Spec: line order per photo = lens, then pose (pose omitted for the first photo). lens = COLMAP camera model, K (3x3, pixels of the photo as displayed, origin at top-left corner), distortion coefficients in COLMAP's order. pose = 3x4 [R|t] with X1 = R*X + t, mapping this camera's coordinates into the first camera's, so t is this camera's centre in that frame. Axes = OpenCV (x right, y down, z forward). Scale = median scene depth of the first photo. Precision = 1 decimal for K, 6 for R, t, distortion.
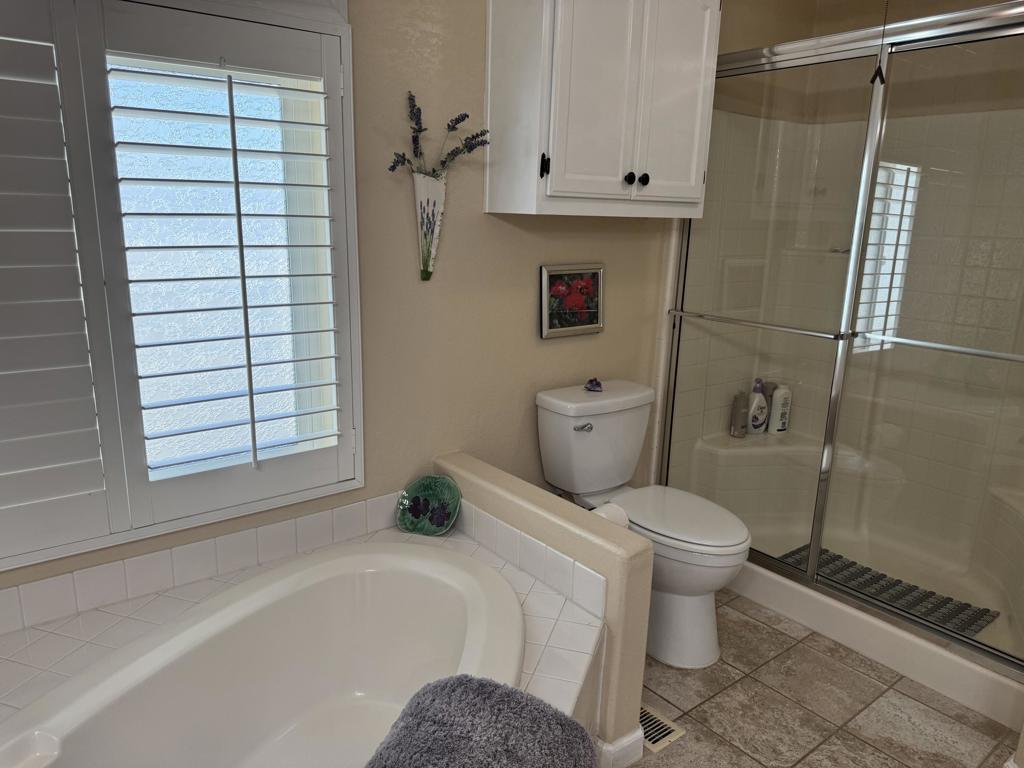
lens RADIAL K [[724.0, 0, 515.8], [0, 724.0, 390.9], [0, 0, 1]] dist [0.071813, -0.100377]
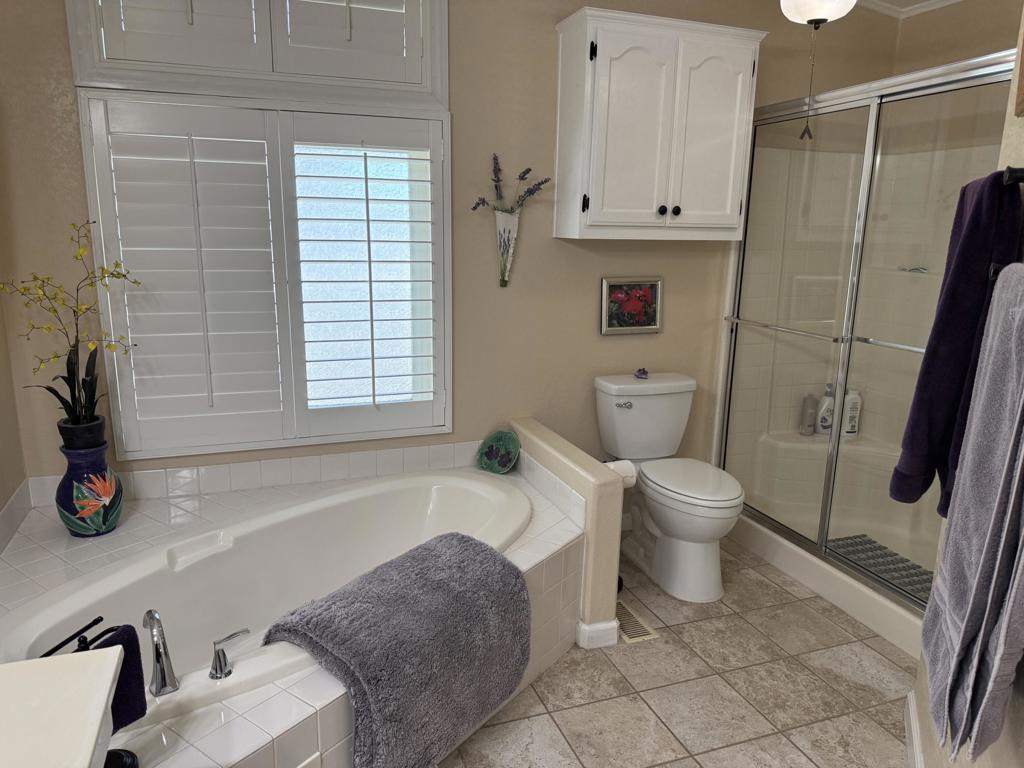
lens RADIAL K [[724.0, 0, 516.9], [0, 724.0, 389.6], [0, 0, 1]] dist [0.071813, -0.100377]
pose [[0.951340, 0.059149, -0.302414, 0.340101], [-0.067807, 0.997532, -0.018202, 0.068723], [0.300591, 0.037822, 0.953003, -0.307404]]
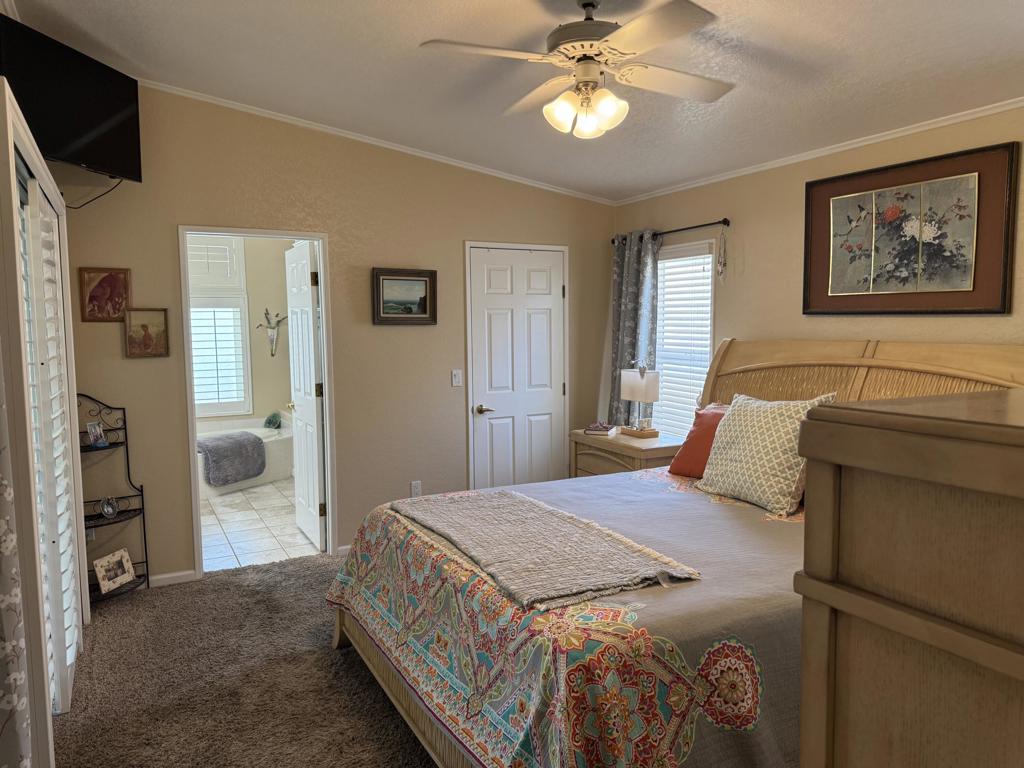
lens RADIAL K [[724.0, 0, 515.8], [0, 724.0, 383.4], [0, 0, 1]] dist [0.071813, -0.100377]
pose [[0.984710, -0.022722, -0.172715, 1.734843], [-0.006356, 0.986110, -0.165970, 0.586131], [0.174088, 0.164530, 0.970888, -2.337945]]
